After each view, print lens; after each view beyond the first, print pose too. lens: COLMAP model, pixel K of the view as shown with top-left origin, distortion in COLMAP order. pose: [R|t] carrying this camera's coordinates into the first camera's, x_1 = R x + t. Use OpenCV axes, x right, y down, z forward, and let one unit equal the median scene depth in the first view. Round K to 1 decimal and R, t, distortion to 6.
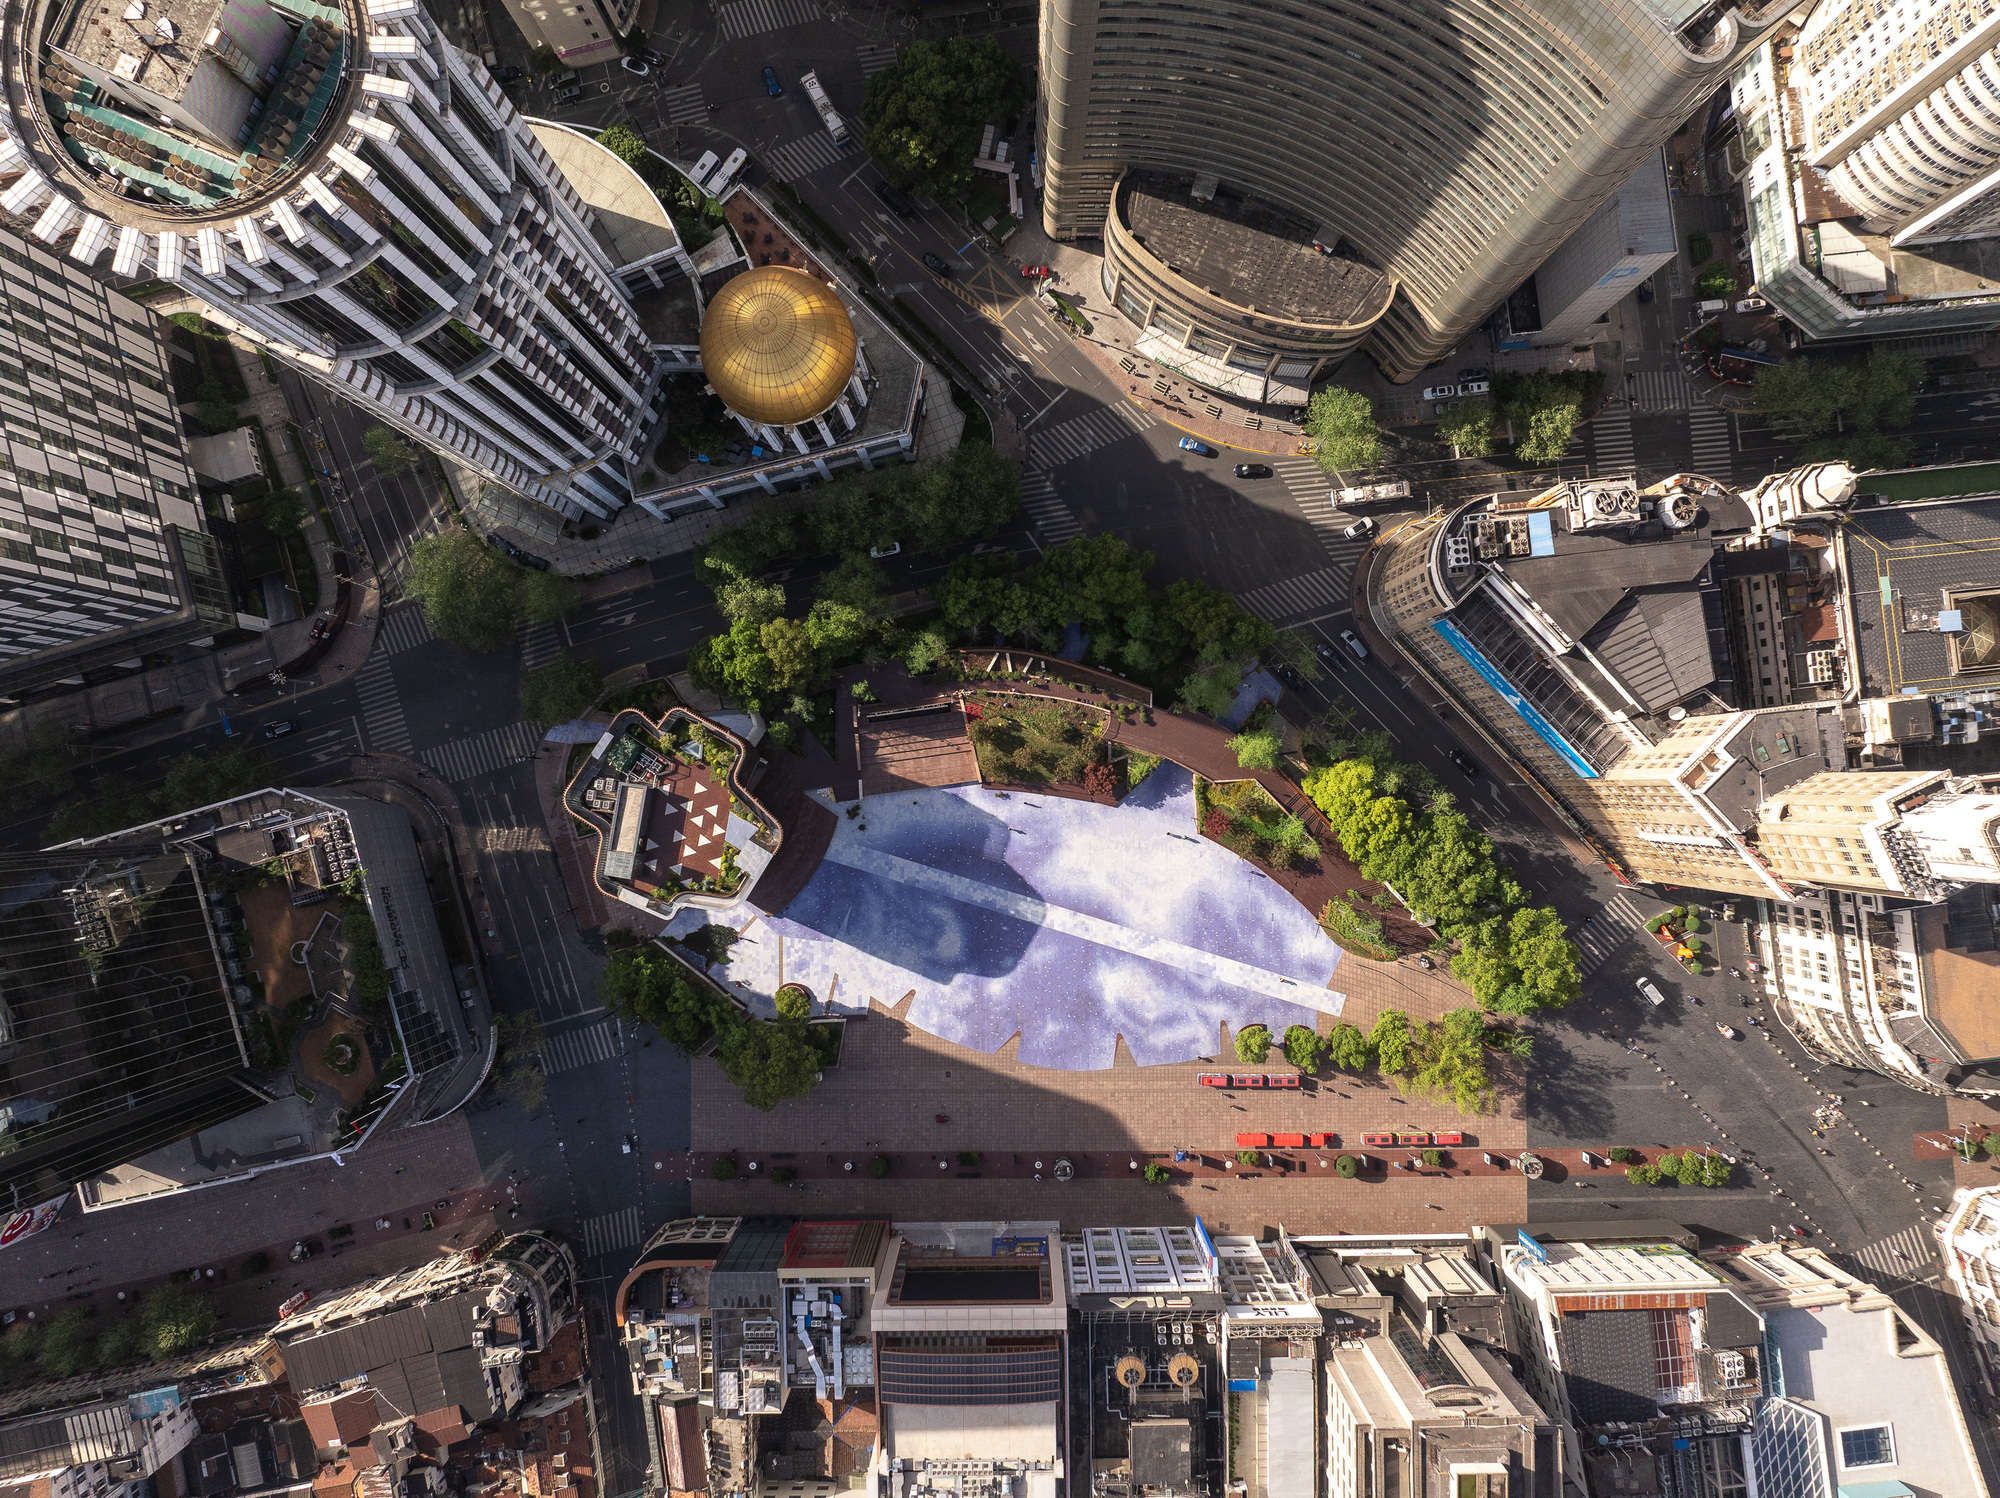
lens RADIAL K [[1394.5, 0, 1000.0], [0, 1394.5, 749.0], [0, 0, 1]] dist [-0.034878, -0.003055]
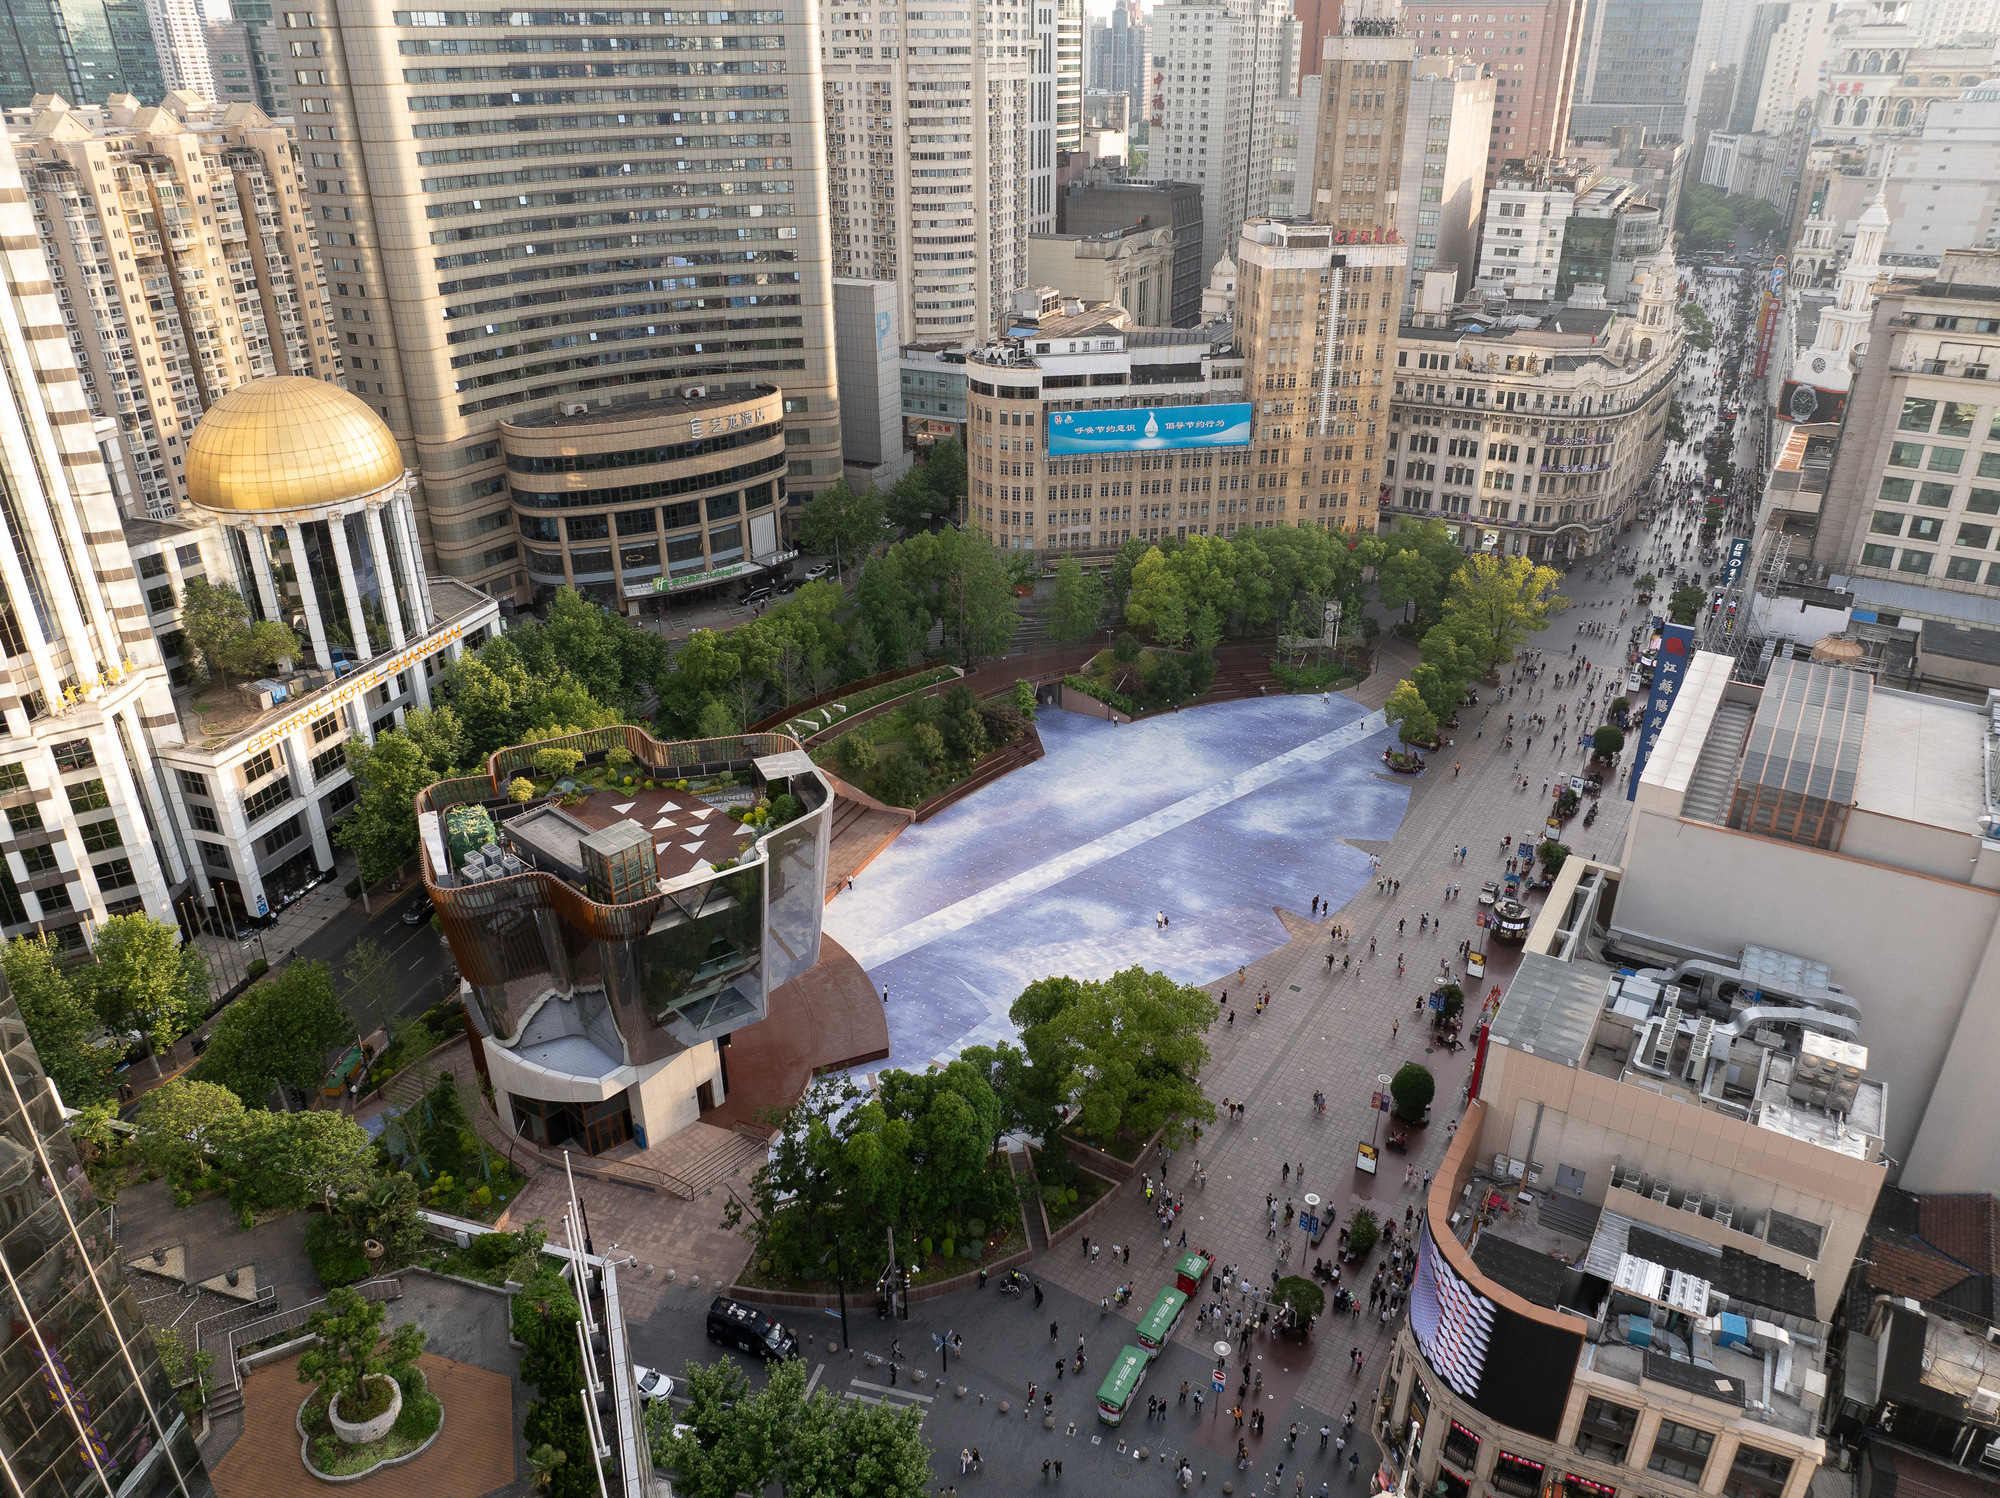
lens RADIAL K [[1394.5, 0, 1000.0], [0, 1394.5, 749.0], [0, 0, 1]] dist [-0.034878, -0.003055]
pose [[0.542136, -0.380277, 0.749319, -0.545662], [0.839777, 0.276361, -0.467331, 0.411243], [-0.029367, 0.882618, 0.469173, 0.716075]]
